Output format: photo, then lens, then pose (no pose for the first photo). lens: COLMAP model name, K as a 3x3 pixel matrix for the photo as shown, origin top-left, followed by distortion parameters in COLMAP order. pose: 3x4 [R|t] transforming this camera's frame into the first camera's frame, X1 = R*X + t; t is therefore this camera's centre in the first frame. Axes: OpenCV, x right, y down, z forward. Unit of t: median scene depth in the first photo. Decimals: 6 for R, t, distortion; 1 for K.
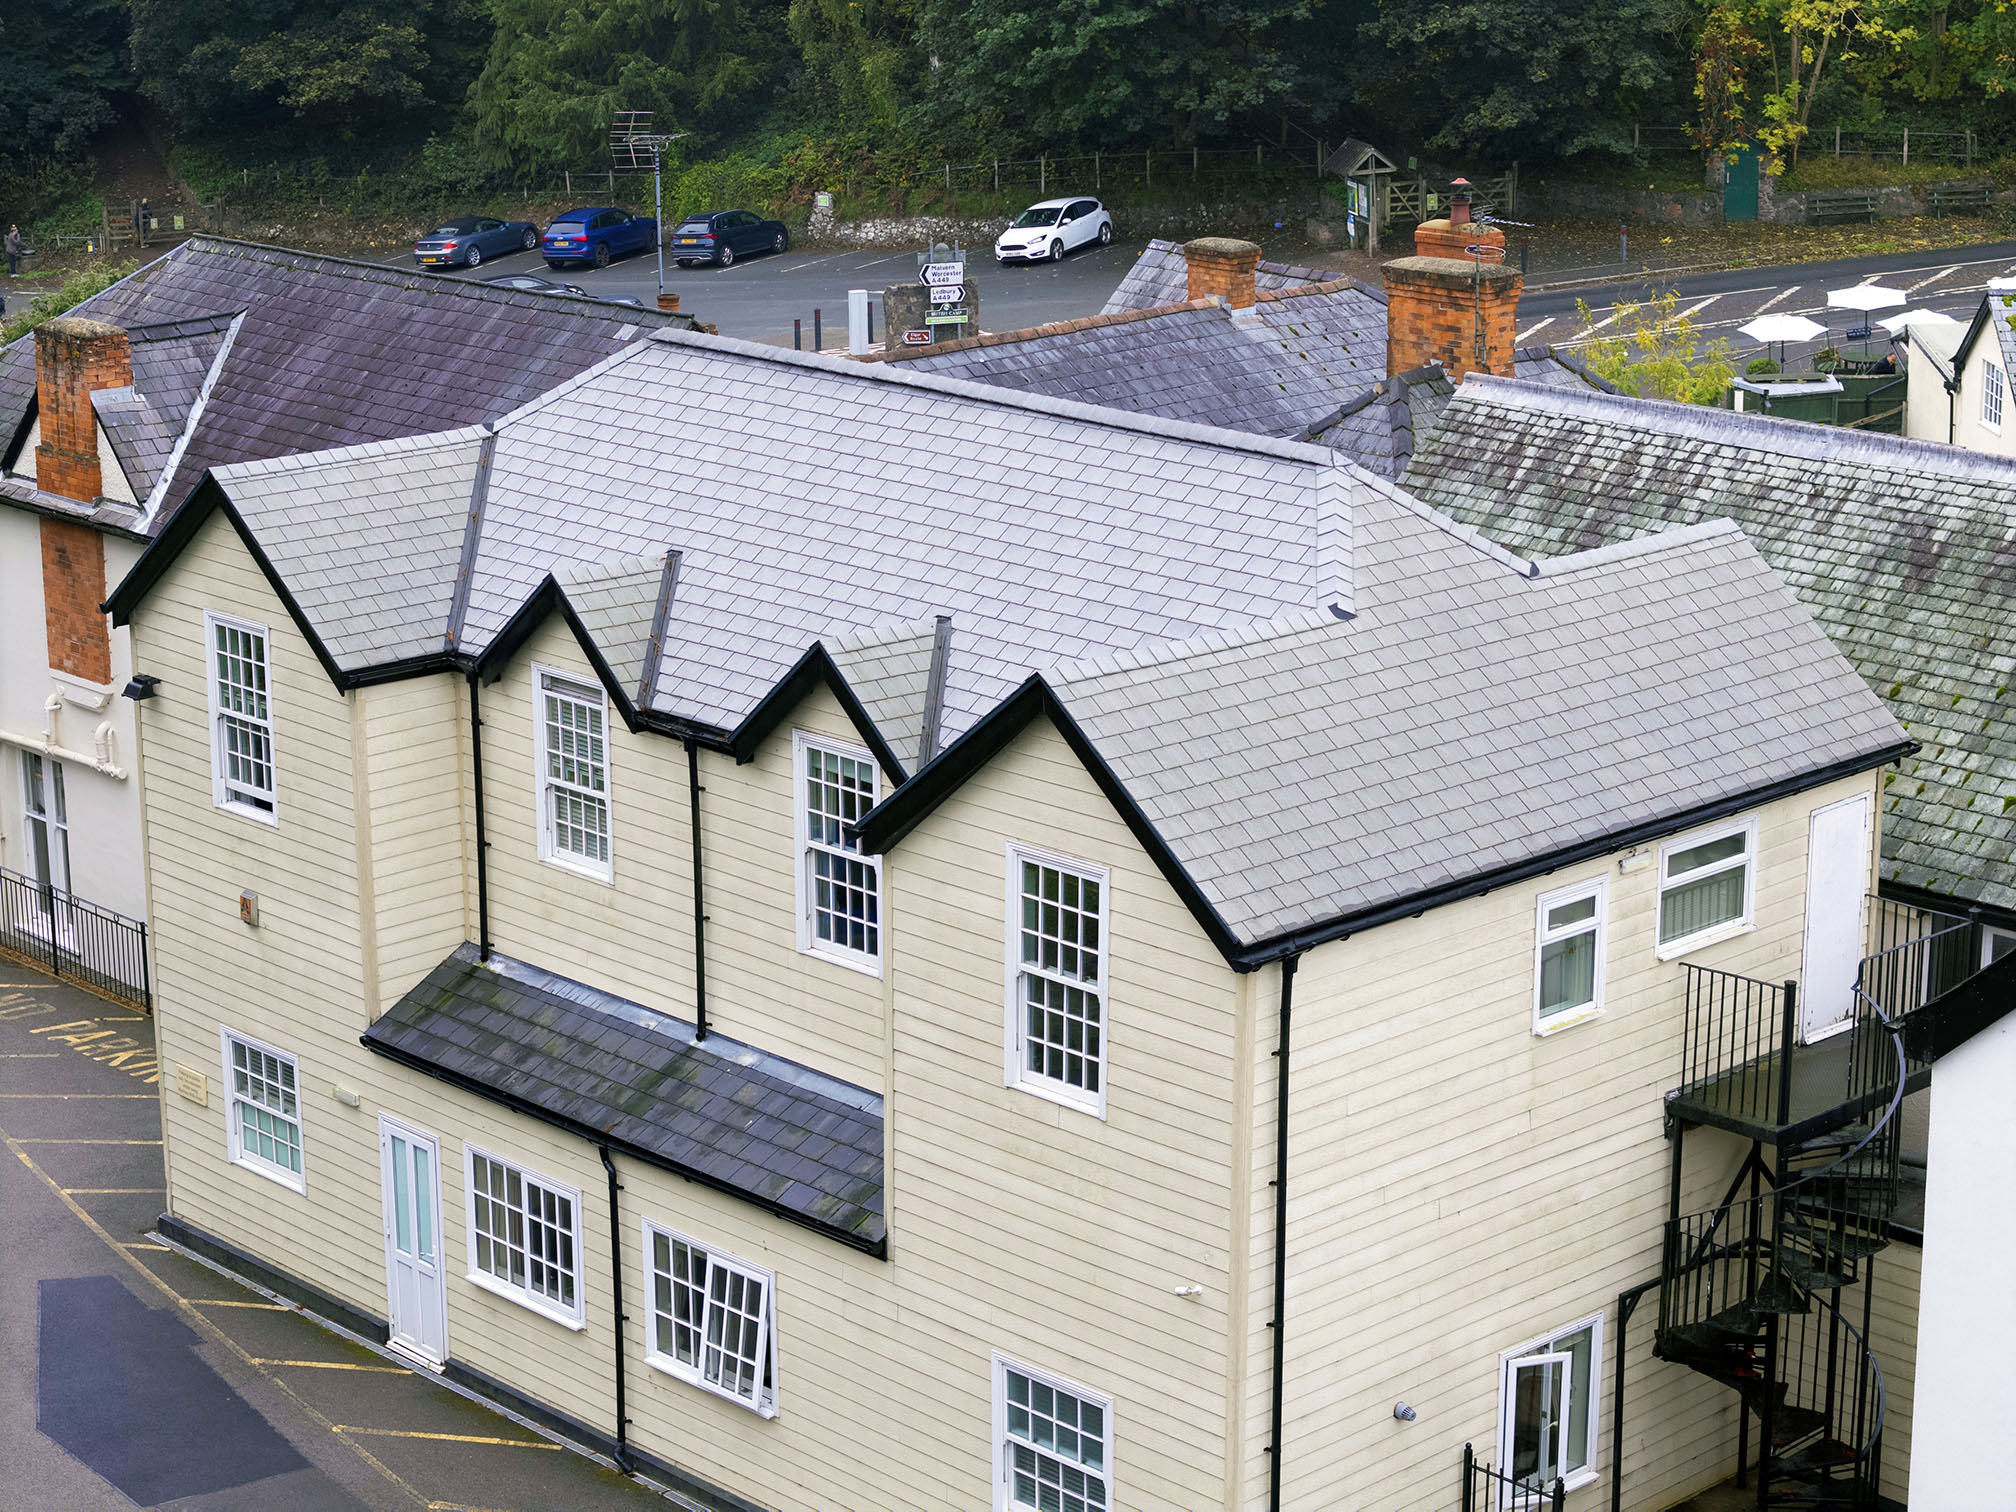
lens RADIAL K [[4058.8, 0, 1008.0], [0, 4058.8, 756.0], [0, 0, 1]] dist [-0.256141, 1.536047]
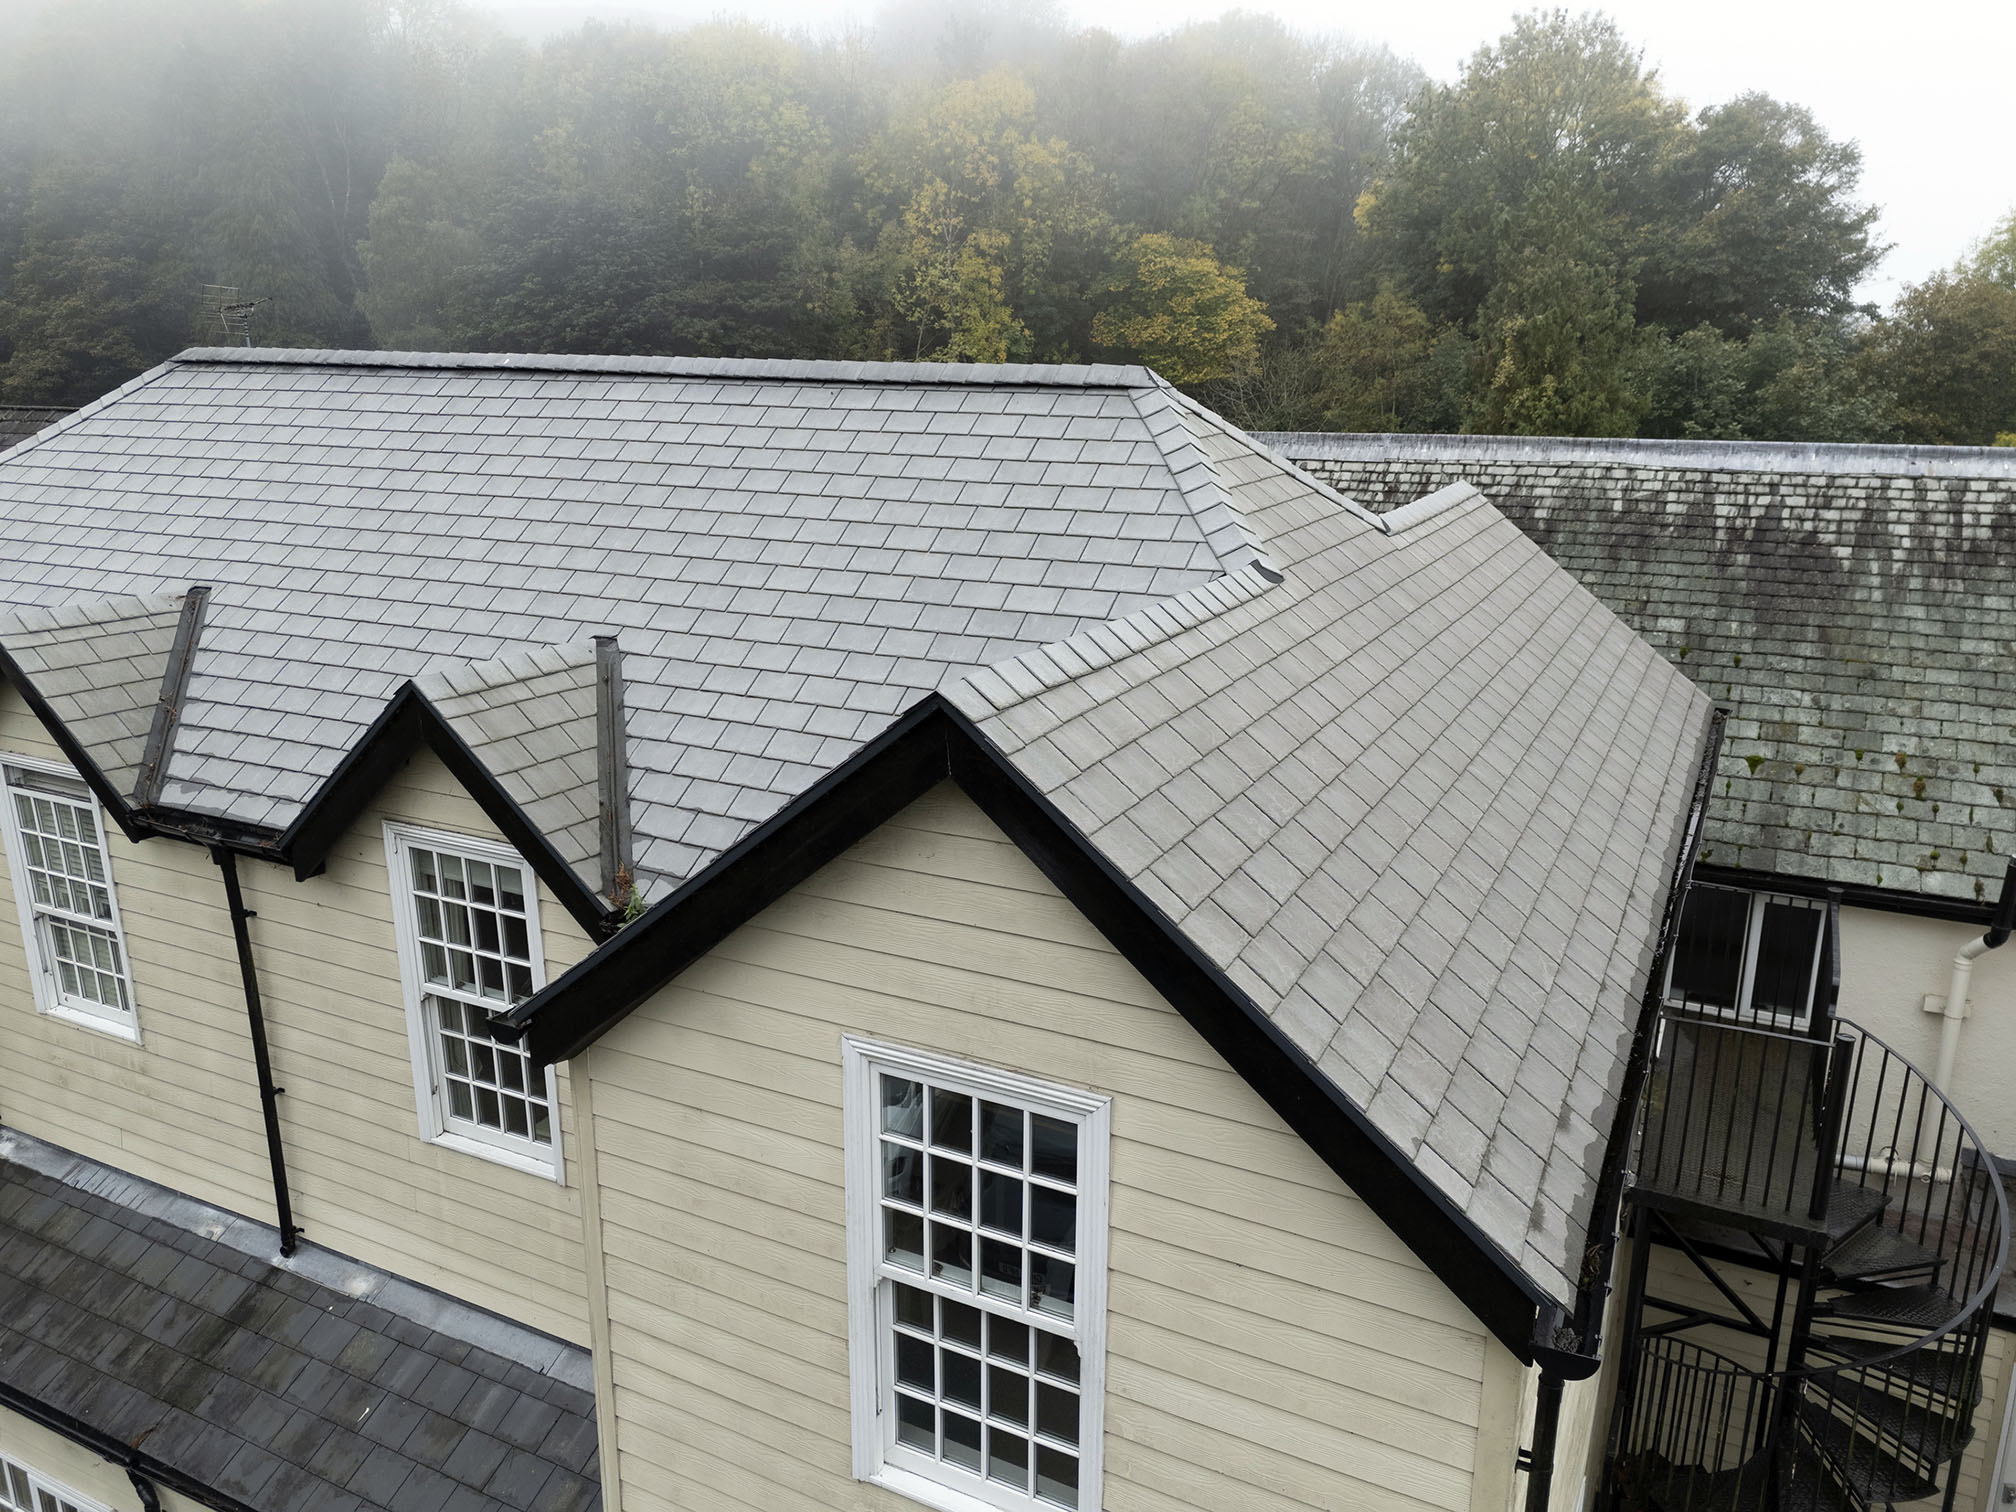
lens RADIAL K [[1475.5, 0, 1014.3], [0, 1475.5, 754.5], [0, 0, 1]] dist [0.071425, -0.055895]
pose [[0.945478, -0.088717, 0.313370, -0.028868], [0.084371, 0.996057, 0.027432, -0.014249], [-0.314568, 0.000503, 0.949235, 0.684728]]
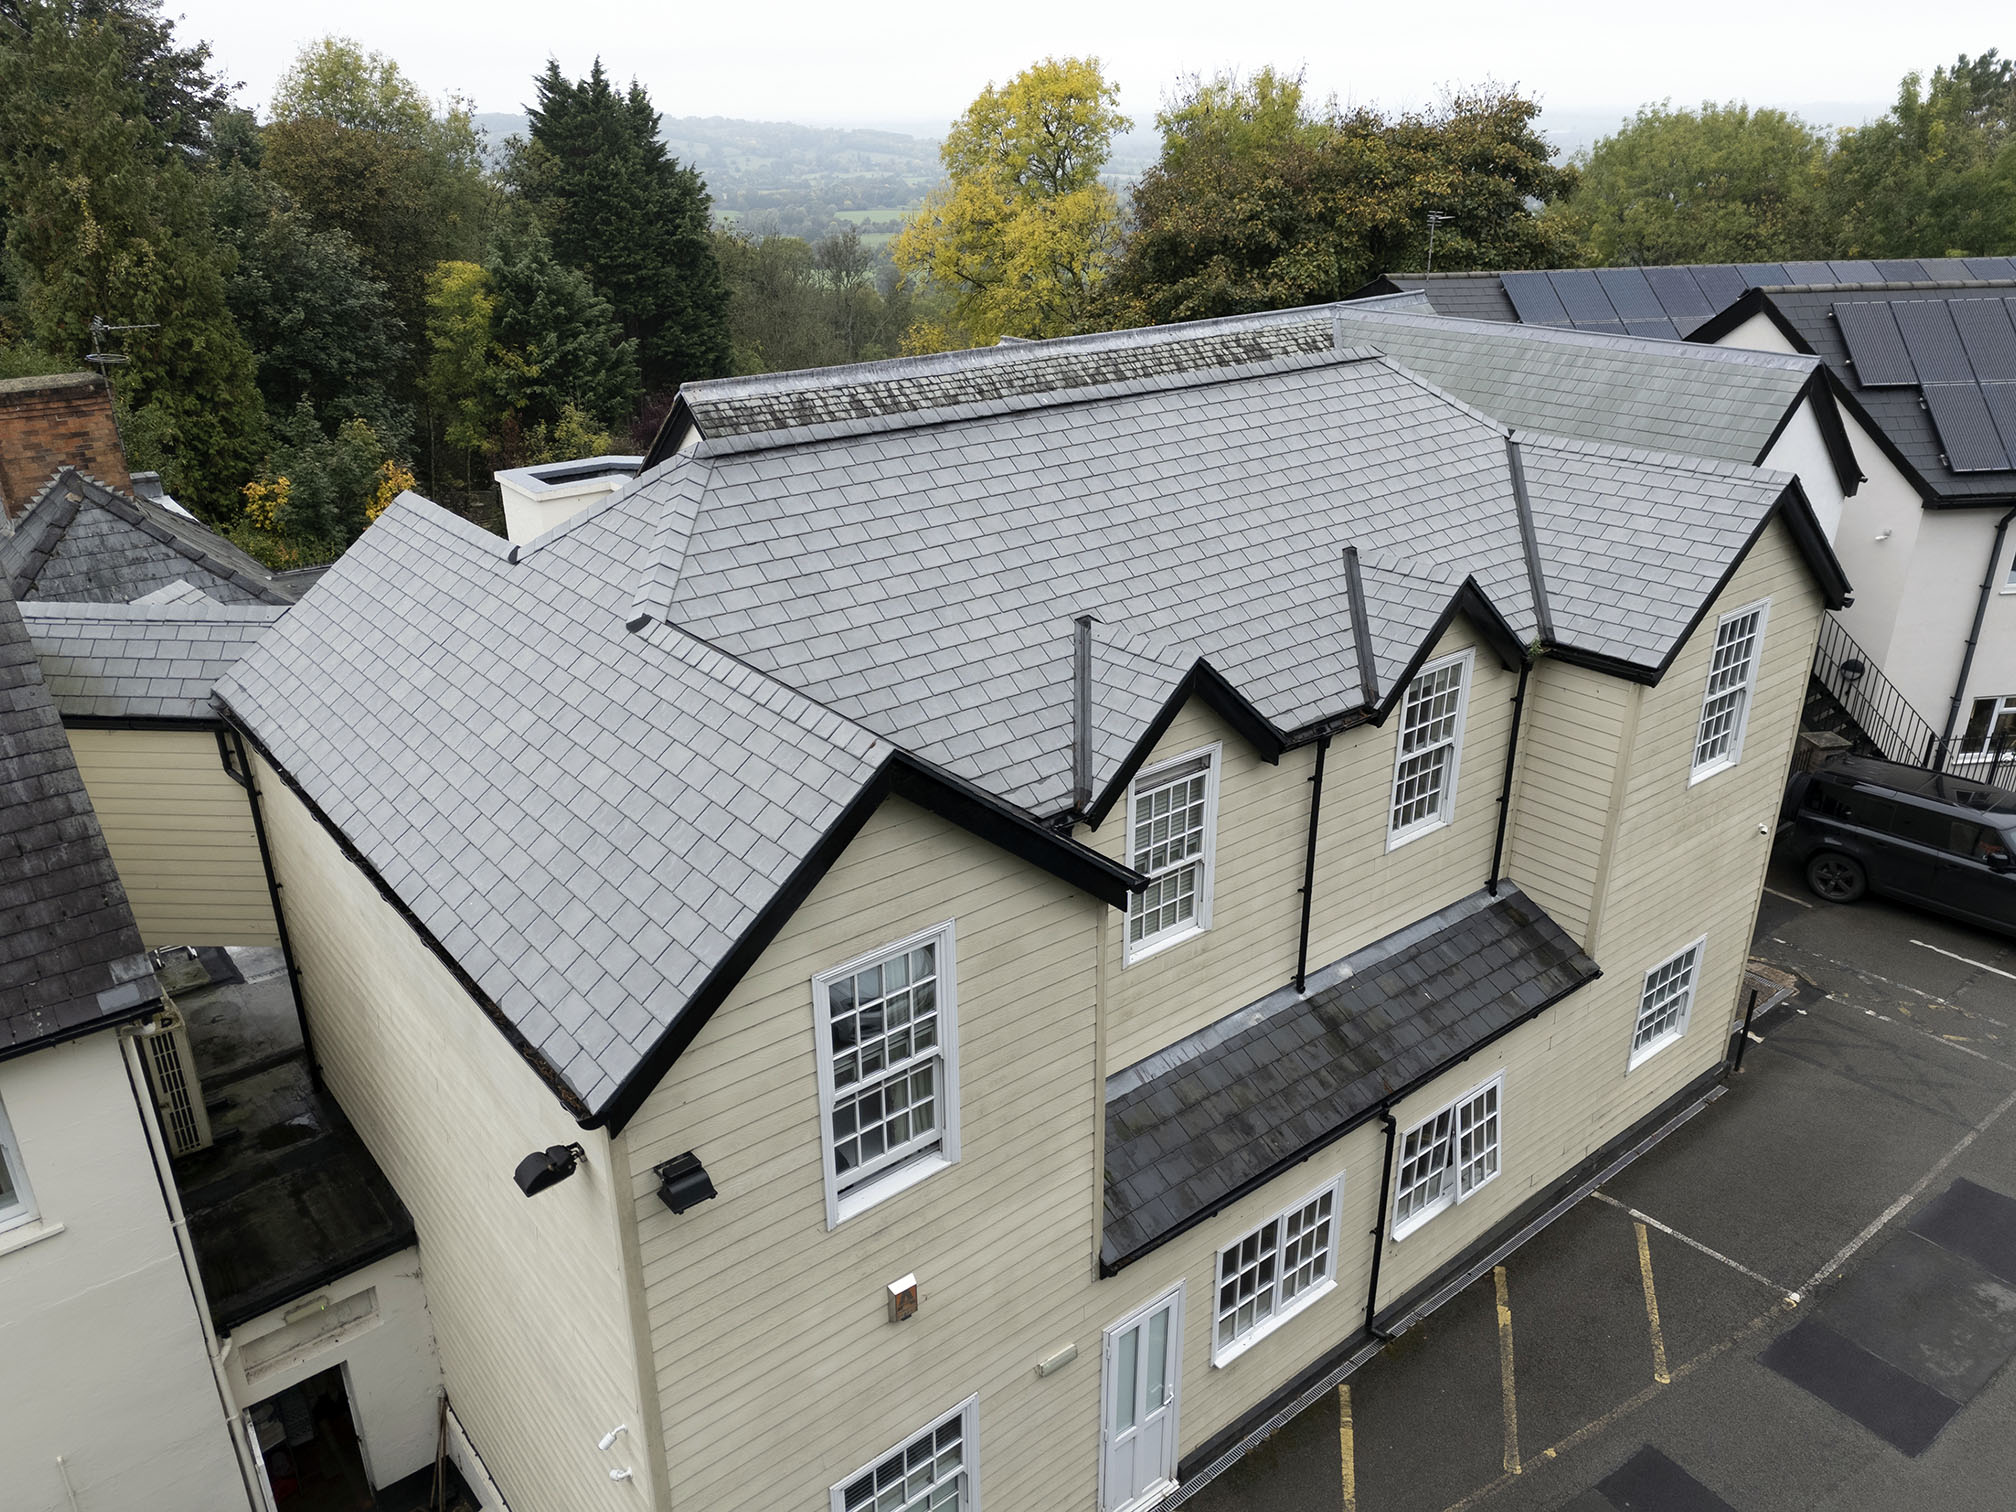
lens RADIAL K [[1475.5, 0, 1014.3], [0, 1475.5, 754.5], [0, 0, 1]] dist [0.071425, -0.055895]
pose [[0.082047, -0.393792, 0.915530, -0.418968], [0.262865, 0.894649, 0.361254, -0.152862], [-0.961338, 0.211021, 0.176918, 0.959920]]
